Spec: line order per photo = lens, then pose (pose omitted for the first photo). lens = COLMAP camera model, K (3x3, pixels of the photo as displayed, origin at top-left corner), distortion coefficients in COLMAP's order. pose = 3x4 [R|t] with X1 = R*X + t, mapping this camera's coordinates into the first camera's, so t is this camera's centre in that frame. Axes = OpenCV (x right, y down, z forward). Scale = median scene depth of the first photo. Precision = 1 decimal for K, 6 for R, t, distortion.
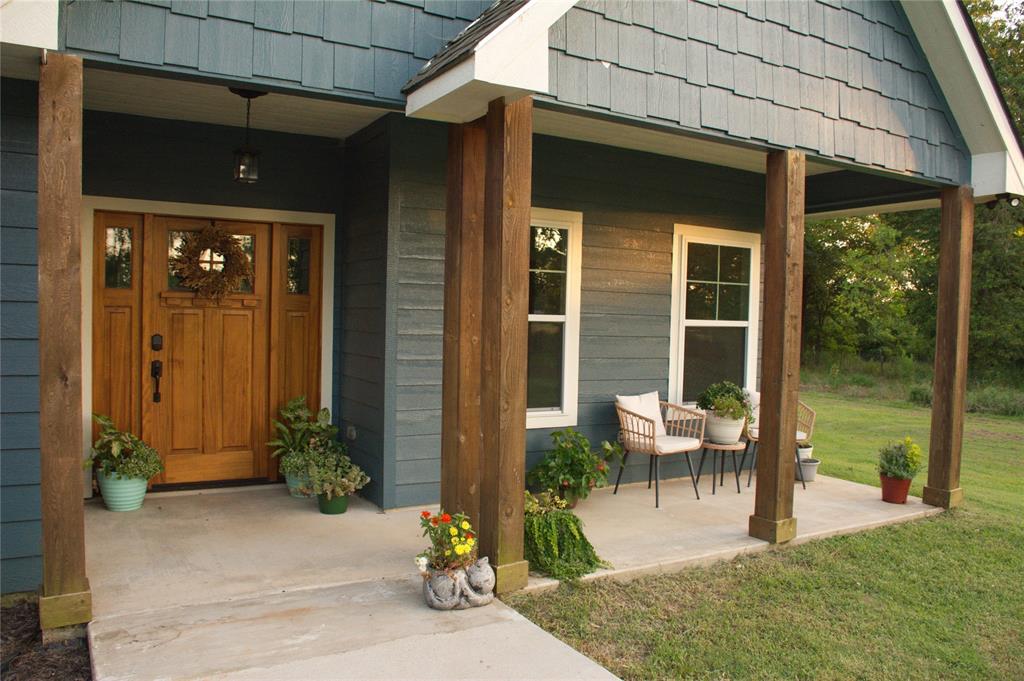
lens RADIAL K [[783.4, 0, 512.0], [0, 783.4, 340.5], [0, 0, 1]] dist [-0.121411, 0.003685]
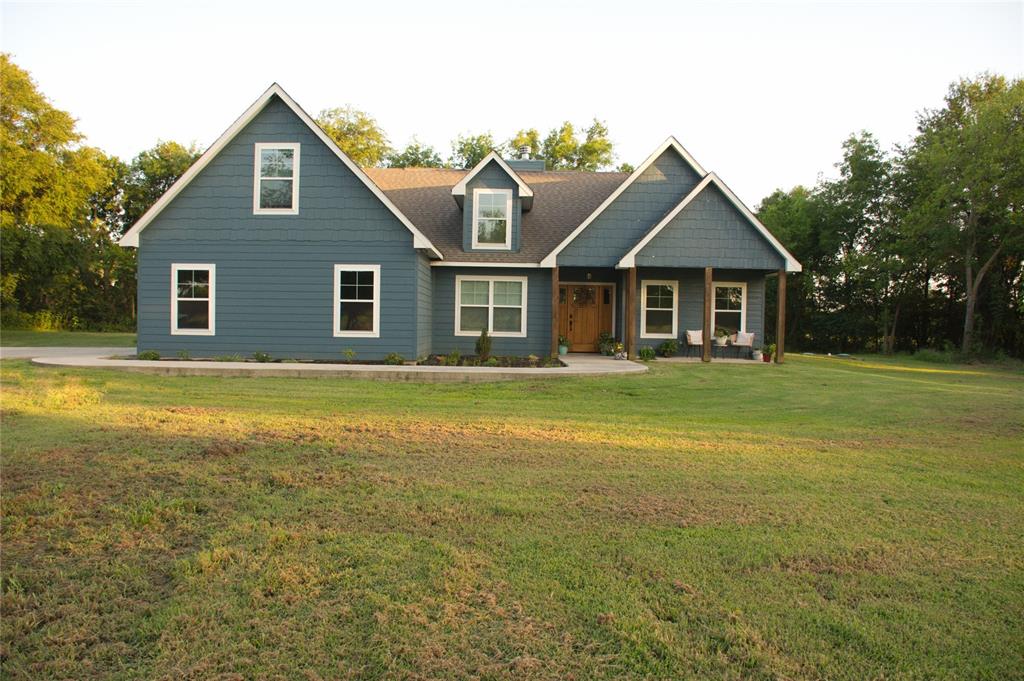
lens RADIAL K [[783.4, 0, 512.0], [0, 783.4, 340.5], [0, 0, 1]] dist [-0.121411, 0.003685]
pose [[0.870226, 0.004611, -0.492631, 1.283570], [-0.011131, 0.999885, -0.010304, 0.173247], [0.492527, 0.014450, 0.870177, -2.714514]]
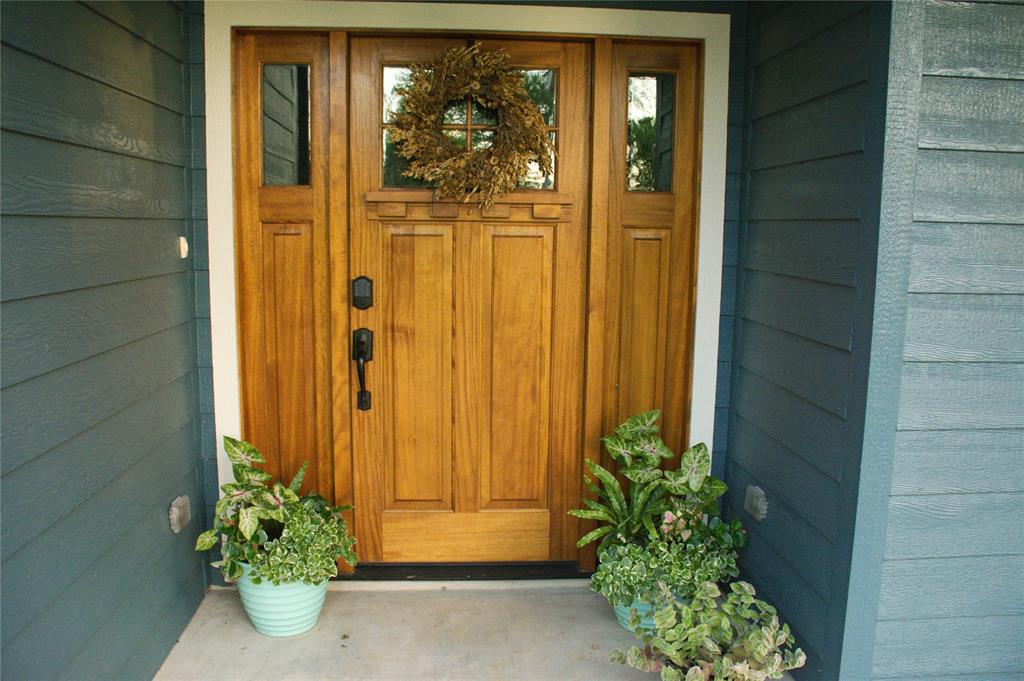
lens RADIAL K [[783.4, 0, 512.0], [0, 783.4, 340.5], [0, 0, 1]] dist [-0.121411, 0.003685]
pose [[0.895289, 0.051866, -0.442456, -0.144200], [-0.006223, 0.994558, 0.103995, -0.019425], [0.445443, -0.090352, 0.890740, 0.564740]]
